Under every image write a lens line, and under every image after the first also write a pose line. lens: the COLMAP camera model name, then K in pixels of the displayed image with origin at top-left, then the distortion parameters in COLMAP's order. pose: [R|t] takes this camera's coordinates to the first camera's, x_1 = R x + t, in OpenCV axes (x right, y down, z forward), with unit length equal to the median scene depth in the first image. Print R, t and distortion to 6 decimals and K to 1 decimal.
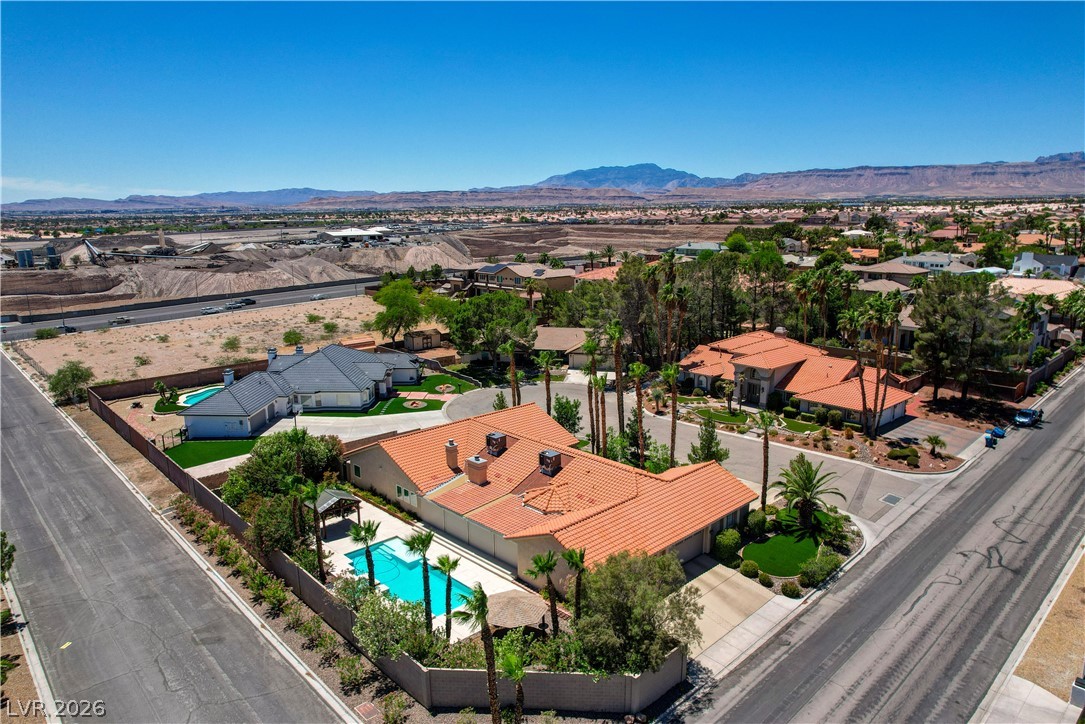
lens RADIAL K [[723.6, 0, 542.9], [0, 723.6, 366.6], [0, 0, 1]] dist [-0.082905, 0.078135]
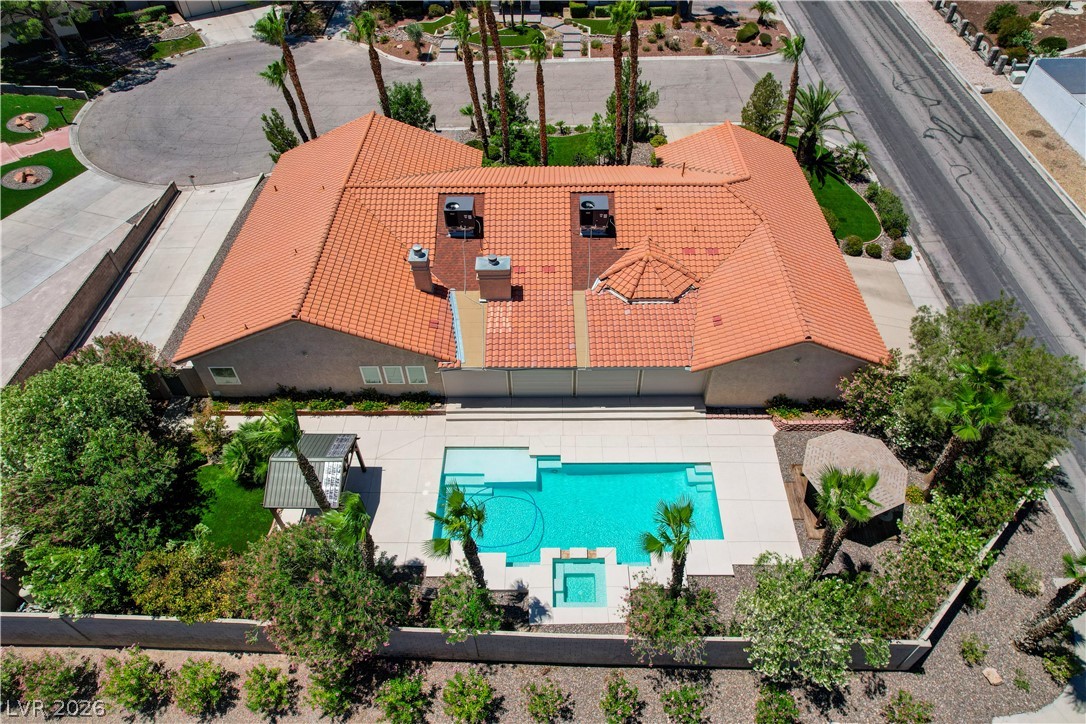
lens RADIAL K [[702.8, 0, 544.6], [0, 702.8, 362.0], [0, 0, 1]] dist [-0.082362, 0.078532]
pose [[0.703605, -0.516281, 0.488256, -0.236142], [0.165301, 0.787181, 0.594156, -0.083138], [-0.691097, -0.337342, 0.639207, 0.375651]]
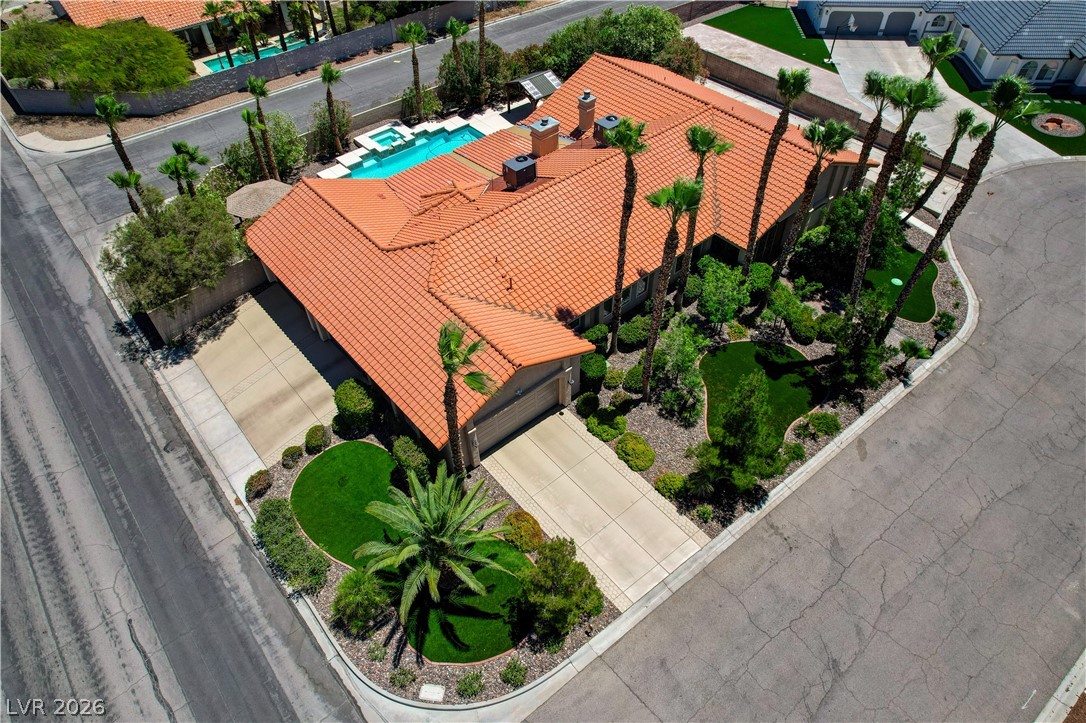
lens RADIAL K [[692.5, 0, 544.4], [0, 692.5, 368.1], [0, 0, 1]] dist [-0.074138, 0.068428]
pose [[-0.066786, 0.733918, -0.675947, 0.354840], [-0.192044, 0.655337, 0.730516, -0.136845], [0.979111, 0.178600, 0.097177, 0.618563]]
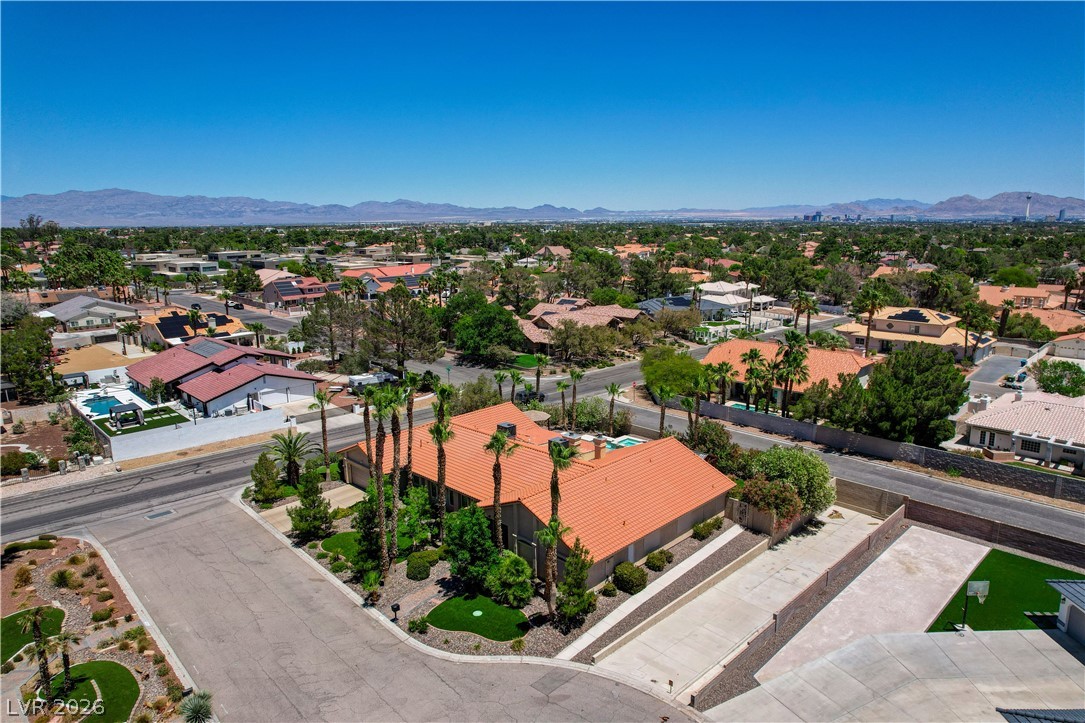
lens RADIAL K [[702.1, 0, 544.1], [0, 702.1, 361.5], [0, 0, 1]] dist [-0.082362, 0.078532]
pose [[-0.999638, 0.024290, -0.011608, -0.024382], [0.017391, 0.911793, 0.410282, -0.267285], [0.020550, 0.409932, -0.911885, 1.231238]]
